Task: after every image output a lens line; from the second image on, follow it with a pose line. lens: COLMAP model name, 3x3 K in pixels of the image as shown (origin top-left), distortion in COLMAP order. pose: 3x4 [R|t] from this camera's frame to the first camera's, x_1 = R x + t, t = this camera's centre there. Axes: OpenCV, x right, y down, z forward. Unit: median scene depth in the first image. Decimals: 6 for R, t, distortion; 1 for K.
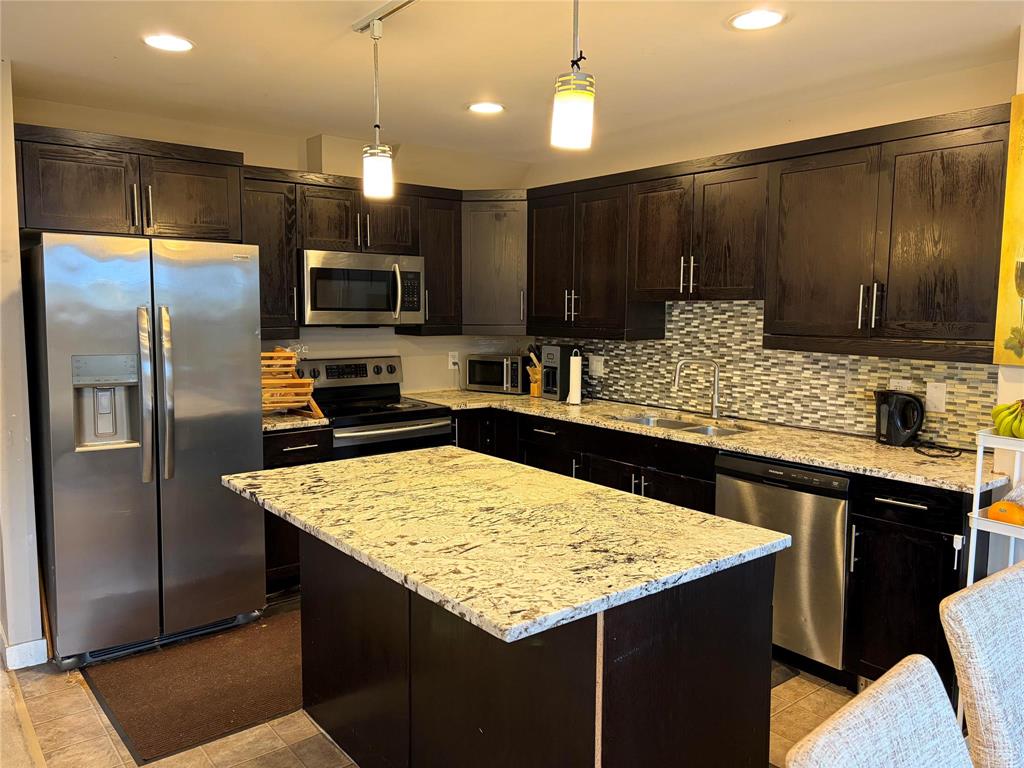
lens RADIAL K [[767.6, 0, 511.0], [0, 767.6, 377.1], [0, 0, 1]] dist [0.078689, -0.079124]
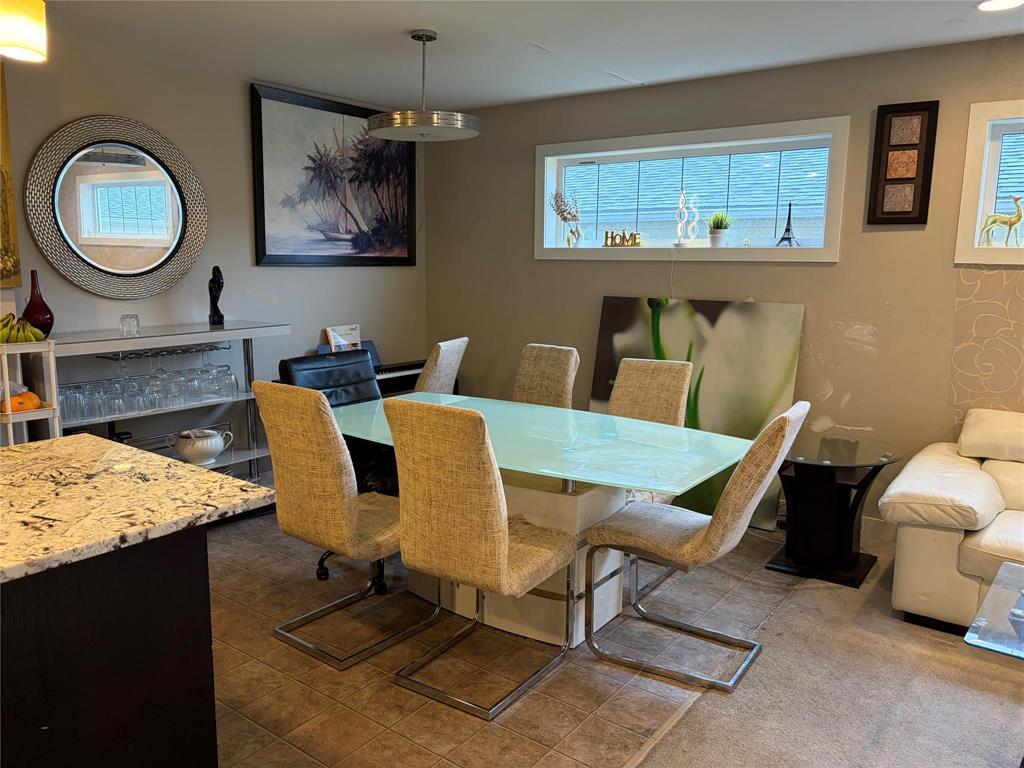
lens RADIAL K [[767.6, 0, 511.0], [0, 767.6, 377.1], [0, 0, 1]] dist [0.078689, -0.079124]
pose [[-0.258688, -0.154123, 0.953586, -1.084738], [0.079527, 0.980440, 0.180037, -0.050022], [-0.962682, 0.122409, -0.241371, 0.759749]]
